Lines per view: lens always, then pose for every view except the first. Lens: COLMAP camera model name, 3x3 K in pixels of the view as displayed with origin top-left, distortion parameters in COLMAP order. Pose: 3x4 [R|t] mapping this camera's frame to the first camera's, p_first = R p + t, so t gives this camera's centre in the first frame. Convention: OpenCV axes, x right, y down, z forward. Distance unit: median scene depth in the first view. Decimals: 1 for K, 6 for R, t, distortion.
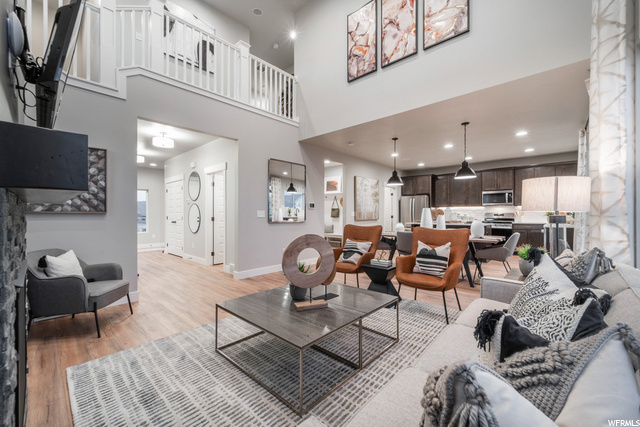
lens RADIAL K [[256.8, 0, 324.0], [0, 256.8, 215.1], [0, 0, 1]] dist [-0.000006, -0.000043]
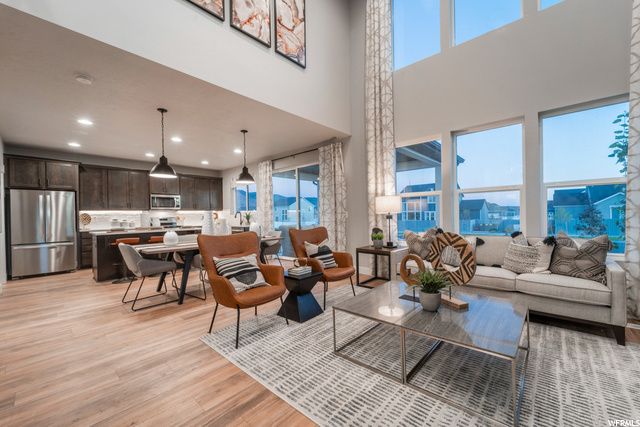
lens RADIAL K [[254.1, 0, 322.0], [0, 254.1, 216.3], [0, 0, 1]] dist [0.000209, -0.000236]
pose [[-0.003199, -0.002663, 0.999991, -0.512344], [0.022867, 0.999735, 0.002736, -0.002876], [-0.999733, 0.022876, -0.003137, 0.719222]]
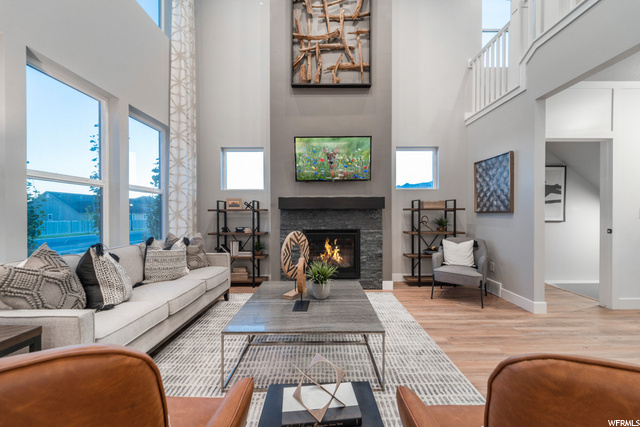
lens RADIAL K [[263.5, 0, 321.2], [0, 263.5, 216.9], [0, 0, 1]] dist [-0.000629, -0.000250]
pose [[-0.749324, 0.018352, -0.661949, 0.313127], [0.002907, 0.999697, 0.024424, -0.012916], [0.662197, 0.016377, -0.749151, 0.934134]]
